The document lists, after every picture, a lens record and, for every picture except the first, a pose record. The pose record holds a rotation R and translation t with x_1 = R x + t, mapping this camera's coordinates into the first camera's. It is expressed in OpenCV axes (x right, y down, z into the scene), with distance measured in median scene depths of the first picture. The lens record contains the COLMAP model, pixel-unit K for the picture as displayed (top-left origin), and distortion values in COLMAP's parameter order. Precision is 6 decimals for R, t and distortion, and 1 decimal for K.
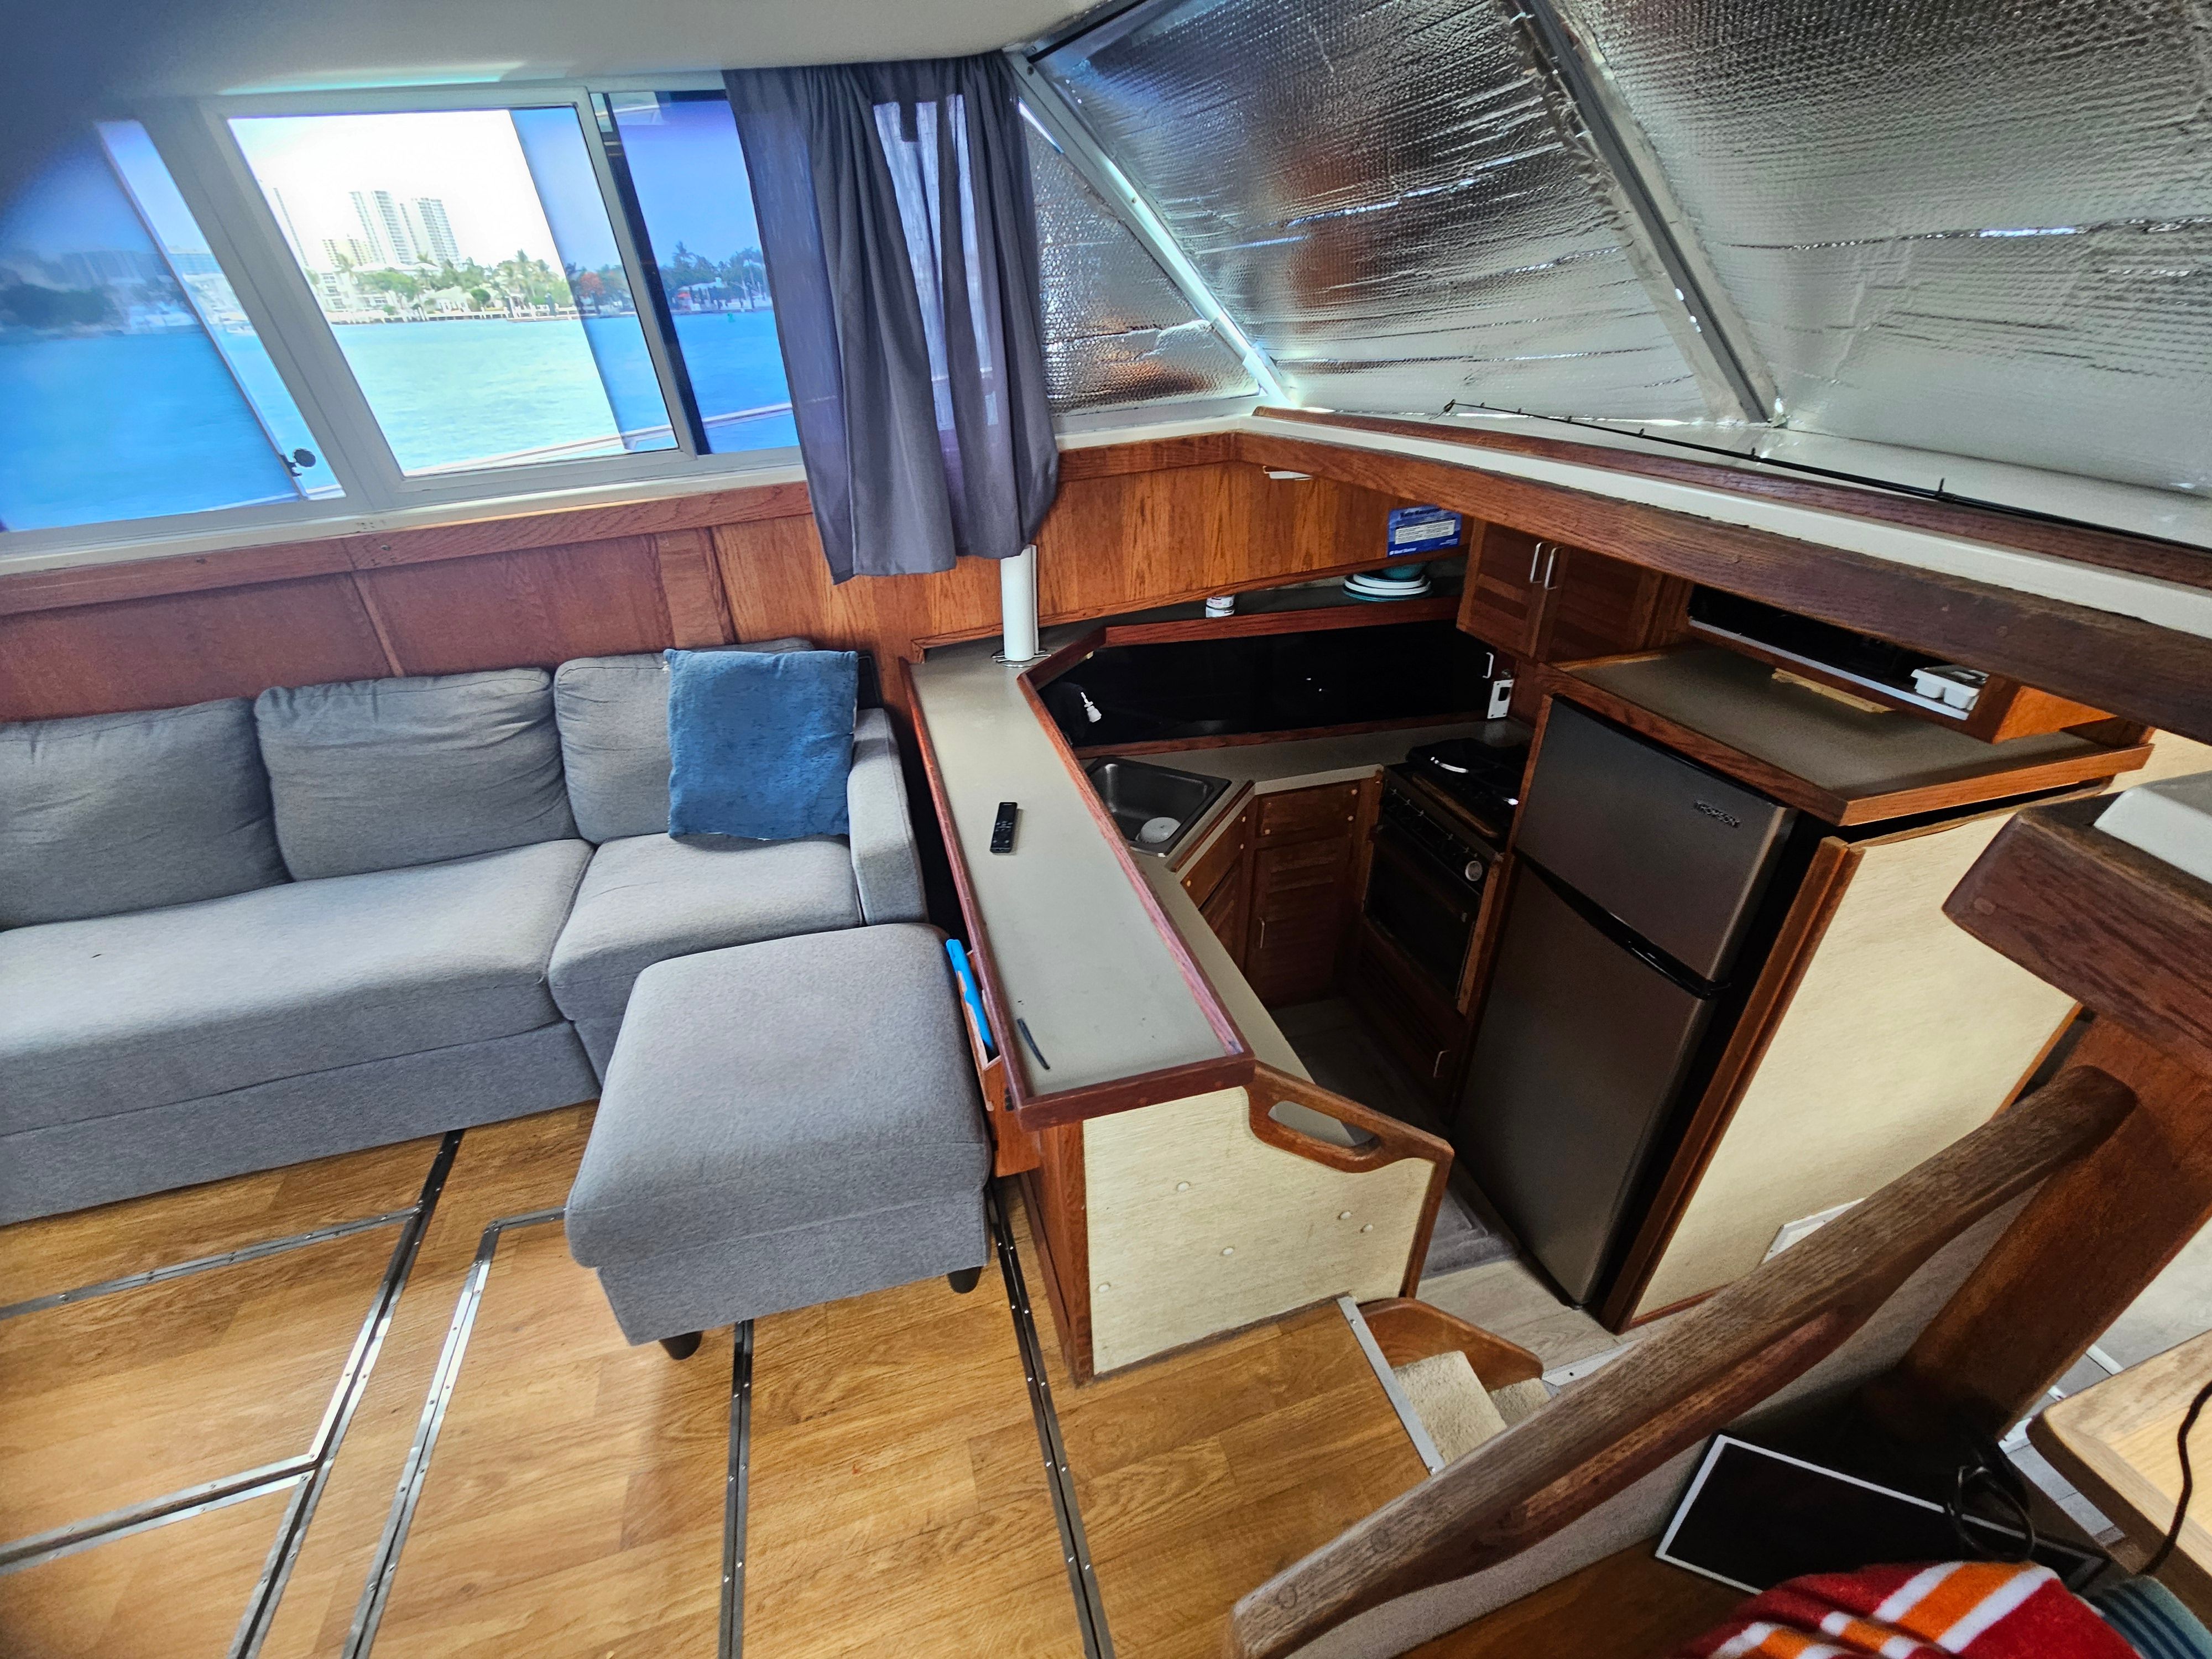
lens RADIAL K [[902.1, 0, 1106.0], [0, 902.1, 829.5], [0, 0, 1]] dist [-0.000457, -0.000139]
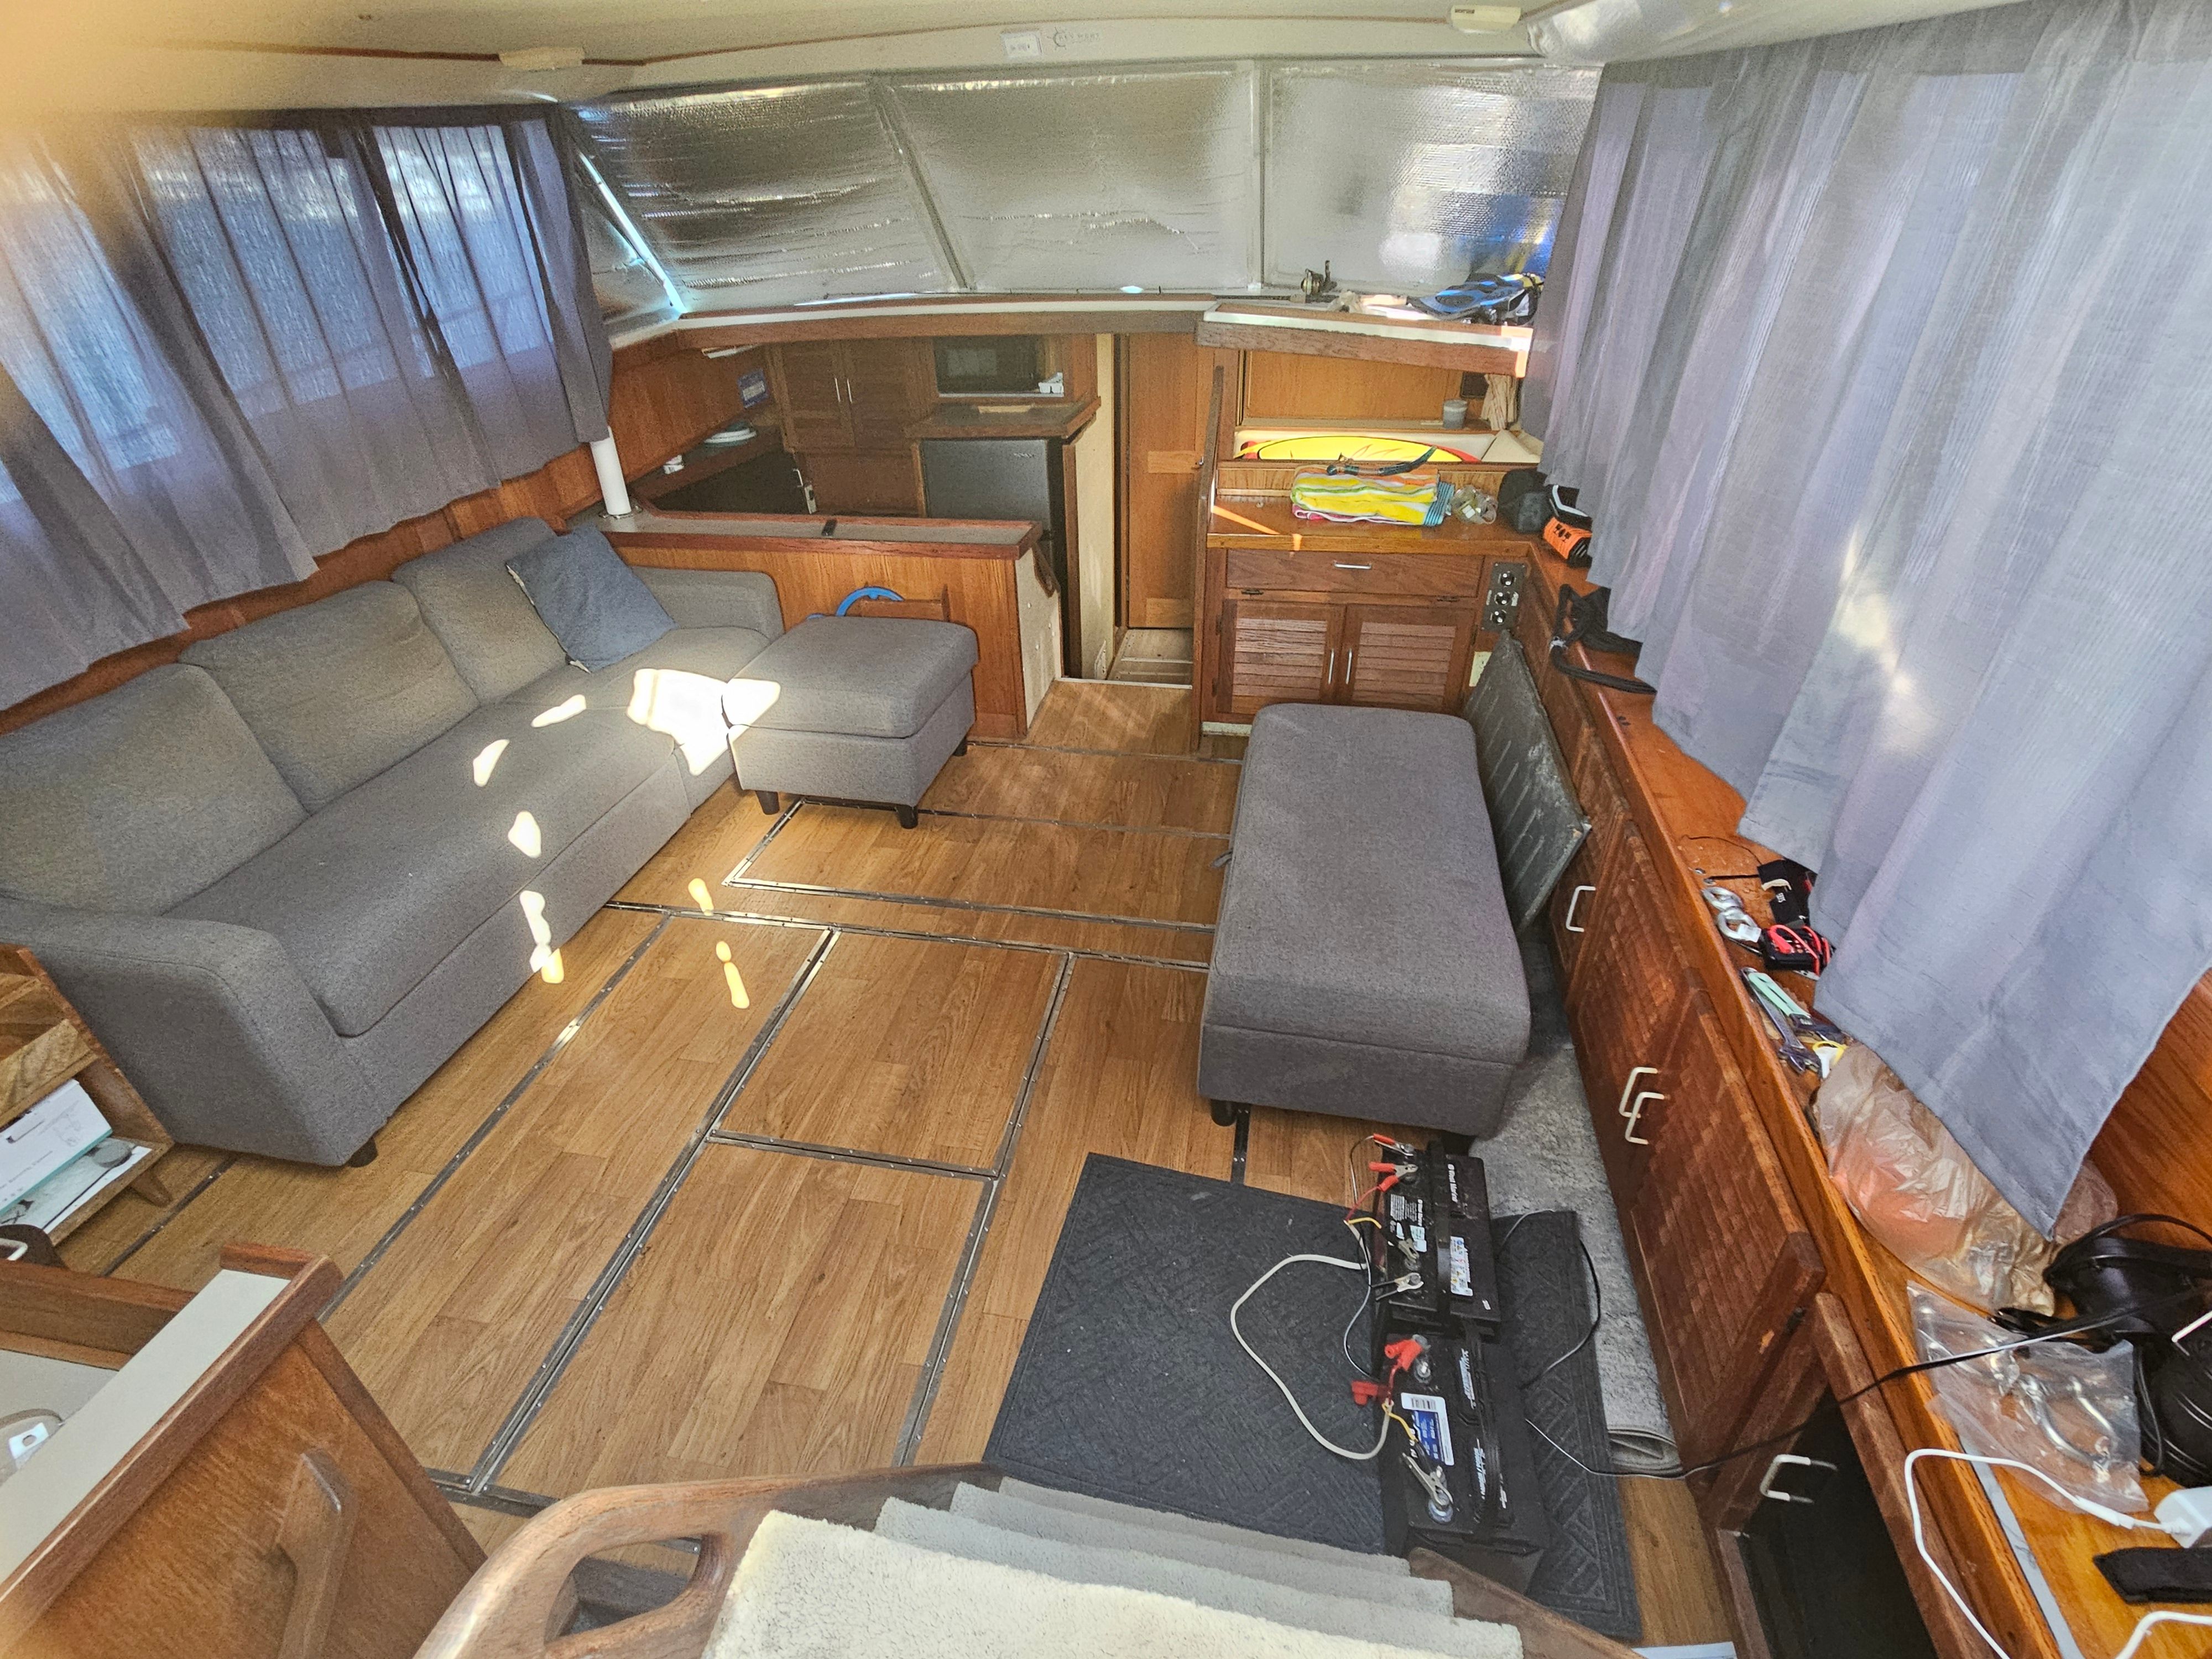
lens RADIAL K [[1012.4, 0, 1106.0], [0, 1012.4, 829.5], [0, 0, 1]] dist [-0.001688, -0.000226]
pose [[0.454308, -0.474863, 0.753730, -1.242757], [0.466759, 0.847536, 0.252625, 0.179257], [-0.758776, 0.237041, 0.606689, -0.389418]]
